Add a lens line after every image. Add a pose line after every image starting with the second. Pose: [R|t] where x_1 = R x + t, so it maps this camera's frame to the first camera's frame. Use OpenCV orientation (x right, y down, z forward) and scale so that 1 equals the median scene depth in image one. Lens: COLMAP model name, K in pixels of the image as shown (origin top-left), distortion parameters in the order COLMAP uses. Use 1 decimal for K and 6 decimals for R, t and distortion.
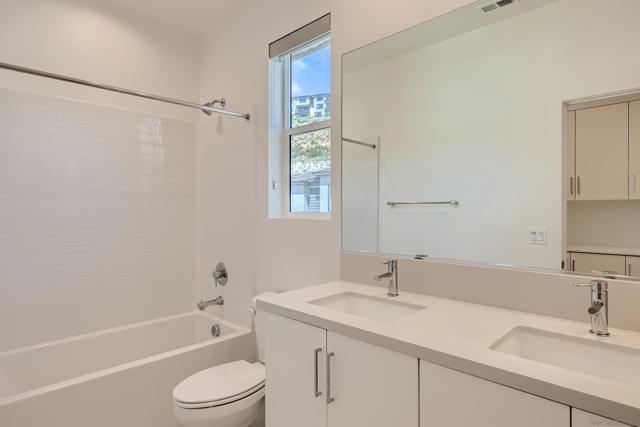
lens RADIAL K [[363.6, 0, 319.6], [0, 363.6, 212.2], [0, 0, 1]] dist [-0.000150, -0.000015]
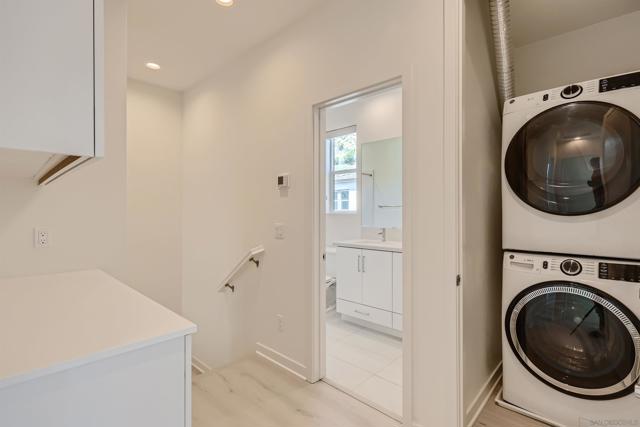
lens RADIAL K [[304.8, 0, 320.4], [0, 304.8, 212.2], [0, 0, 1]] dist [-0.000031, 0.000000]
pose [[0.999820, 0.006223, 0.017932, -0.190830], [-0.006213, 0.999981, -0.000616, 0.011558], [-0.017935, 0.000504, 0.999839, -0.773125]]
